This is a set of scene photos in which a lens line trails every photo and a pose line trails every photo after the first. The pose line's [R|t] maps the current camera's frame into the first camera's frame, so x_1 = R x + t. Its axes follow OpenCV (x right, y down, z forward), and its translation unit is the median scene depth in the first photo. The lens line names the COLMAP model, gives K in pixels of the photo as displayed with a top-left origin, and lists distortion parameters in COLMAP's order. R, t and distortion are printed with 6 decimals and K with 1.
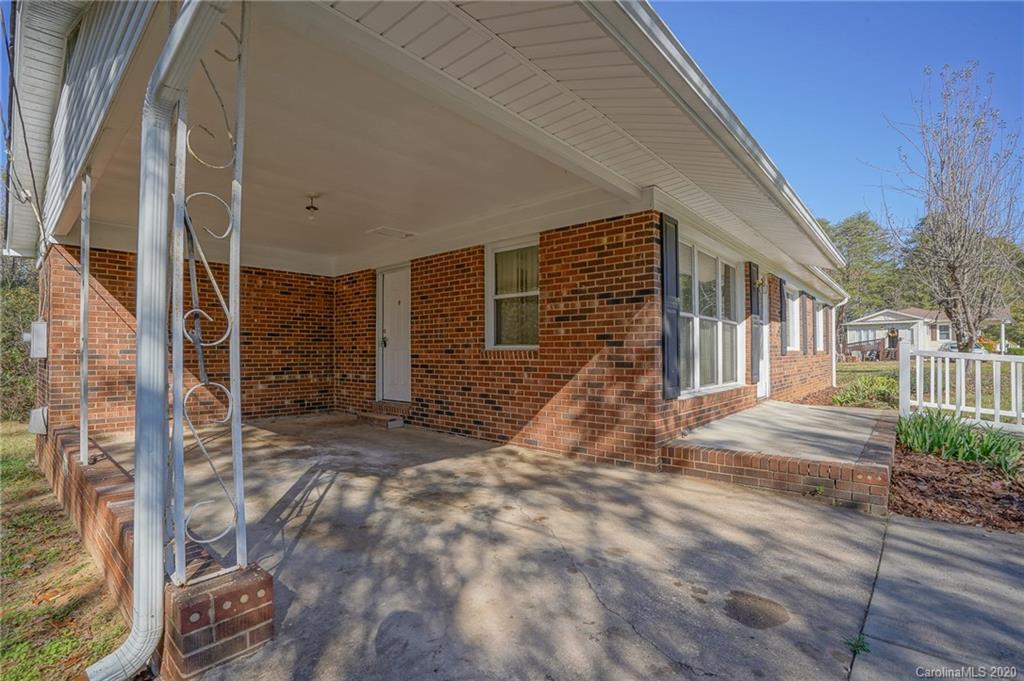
lens RADIAL K [[470.0, 0, 511.6], [0, 470.0, 347.8], [0, 0, 1]] dist [-0.059108, 0.022946]
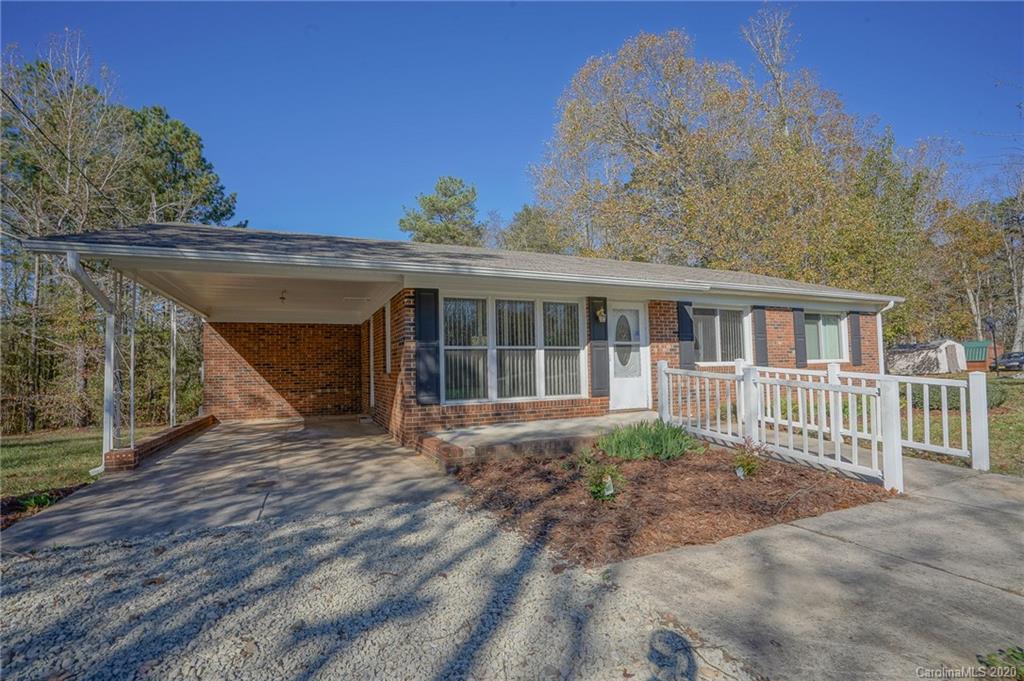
lens RADIAL K [[470.0, 0, 511.6], [0, 470.0, 347.8], [0, 0, 1]] dist [-0.059108, 0.022946]
pose [[0.917061, -0.034234, -0.397274, 0.718708], [0.022846, 0.999182, -0.033365, -0.014942], [0.398092, 0.021522, 0.917093, -0.213097]]
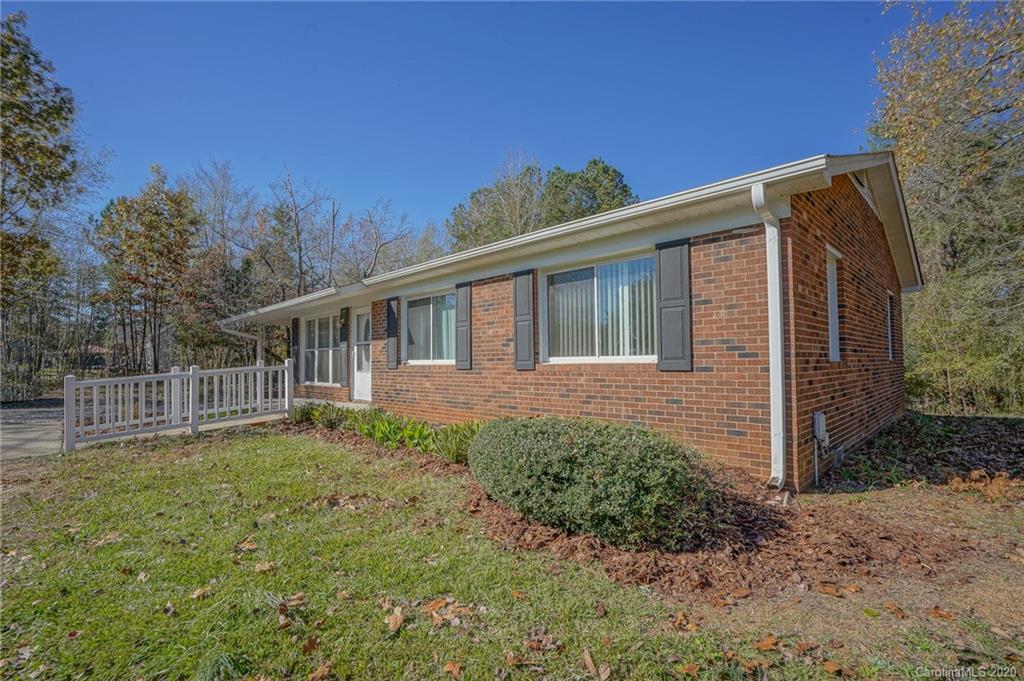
lens RADIAL K [[470.0, 0, 511.6], [0, 470.0, 347.8], [0, 0, 1]] dist [-0.059108, 0.022946]
pose [[-0.045524, -0.025817, -0.998630, 1.833182], [0.022607, 0.999383, -0.026868, 0.000357], [0.998707, -0.023799, -0.044912, 1.459430]]
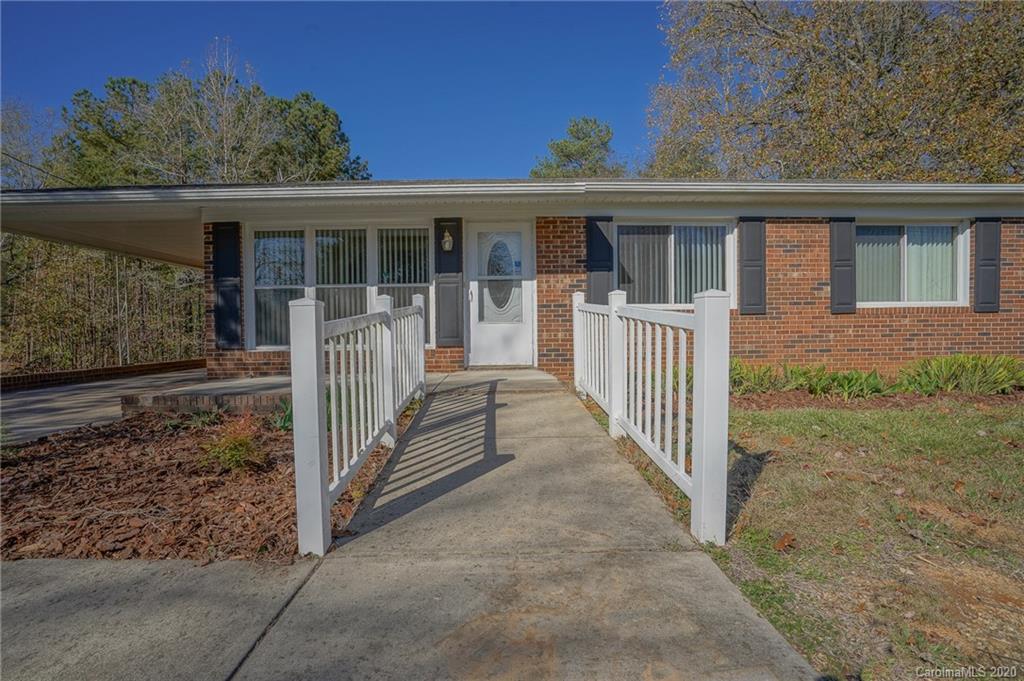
lens RADIAL K [[470.0, 0, 511.6], [0, 470.0, 347.8], [0, 0, 1]] dist [-0.059108, 0.022946]
pose [[0.692949, 0.022608, -0.720632, 1.166788], [0.019025, 0.998587, 0.049623, 0.028464], [0.720735, -0.048096, 0.691540, 0.377892]]
